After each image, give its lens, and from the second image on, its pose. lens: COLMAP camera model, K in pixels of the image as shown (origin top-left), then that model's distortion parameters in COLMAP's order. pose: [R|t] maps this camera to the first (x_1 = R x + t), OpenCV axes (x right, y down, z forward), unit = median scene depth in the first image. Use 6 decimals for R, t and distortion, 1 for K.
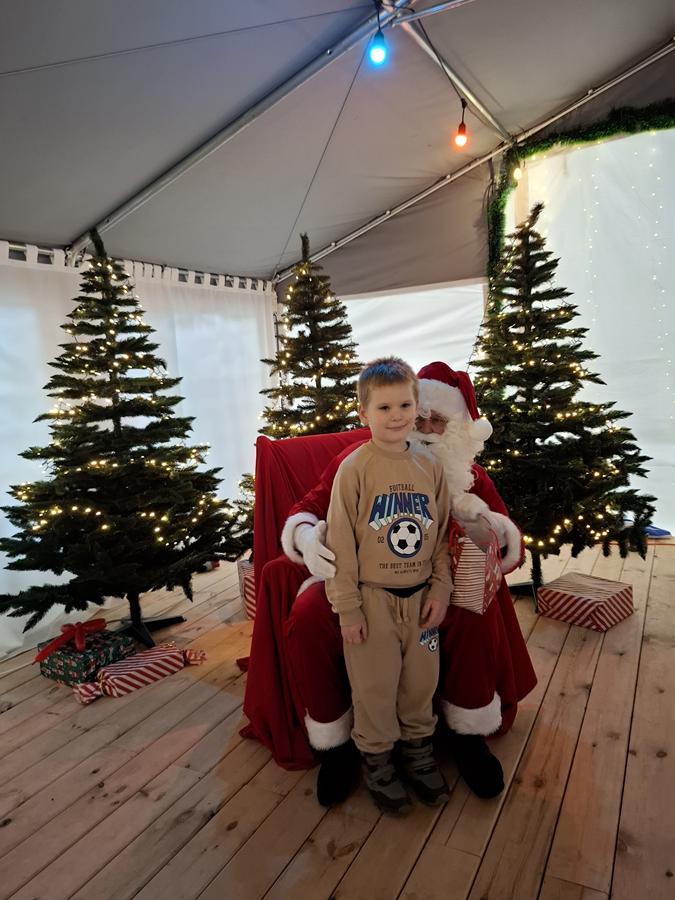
lens RADIAL K [[643.1, 0, 339.9], [0, 643.1, 457.6], [0, 0, 1]] dist [0.049122, -0.055201]
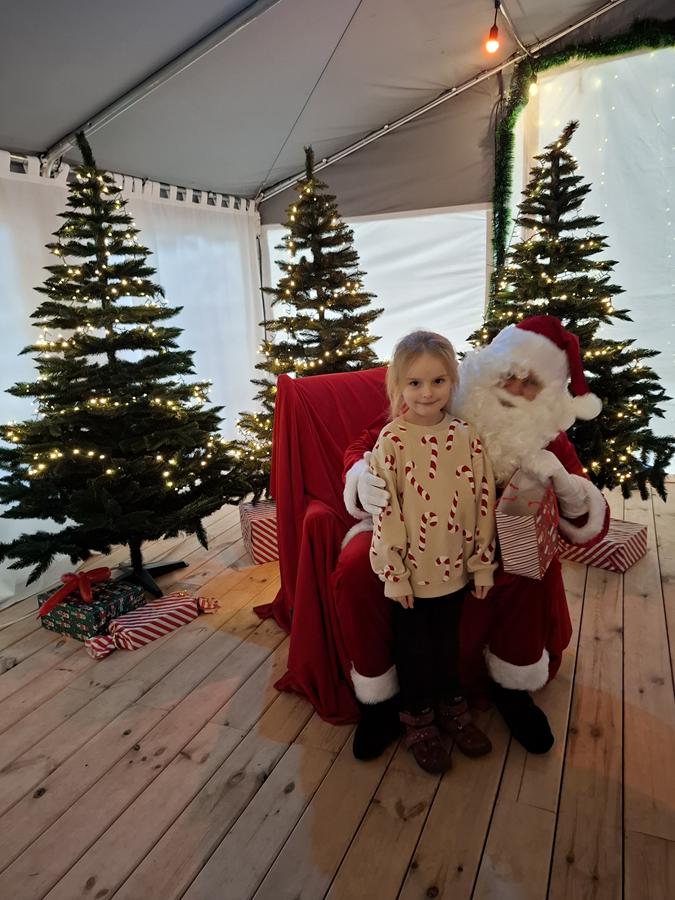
lens RADIAL K [[643.1, 0, 336.7], [0, 643.1, 453.1], [0, 0, 1]] dist [0.049122, -0.055201]
pose [[0.996889, -0.001760, 0.078802, -0.104211], [-0.006197, 0.994906, 0.100621, -0.012261], [-0.078578, -0.100796, 0.991799, 0.058817]]
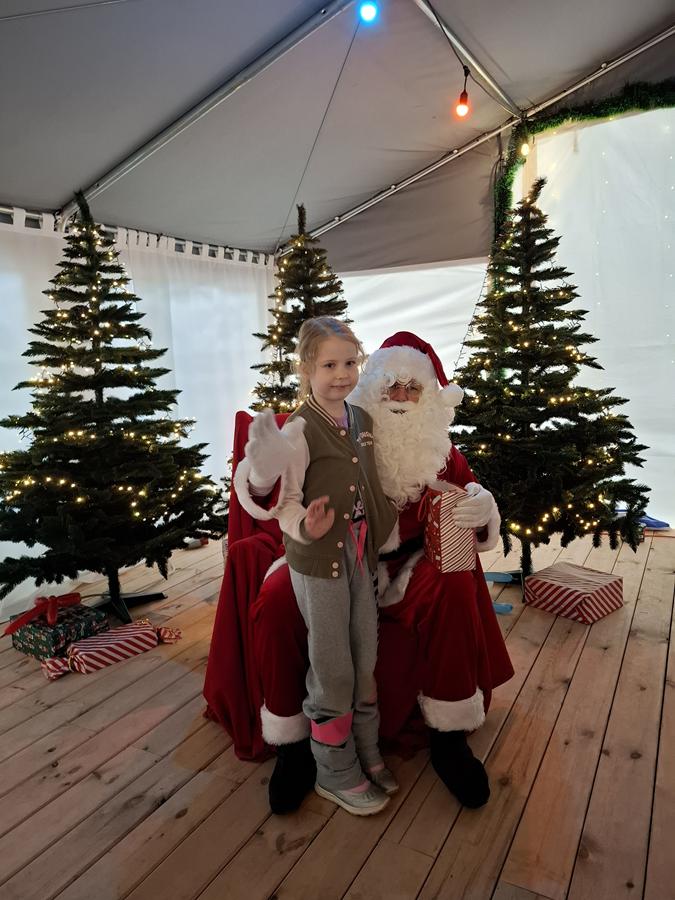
lens RADIAL K [[643.1, 0, 347.2], [0, 643.1, 448.3], [0, 0, 1]] dist [0.049122, -0.055201]
pose [[0.999397, 0.032392, -0.012518, 0.044914], [-0.032200, 0.999366, 0.015210, 0.002144], [0.013003, -0.014798, 0.999806, 0.029261]]
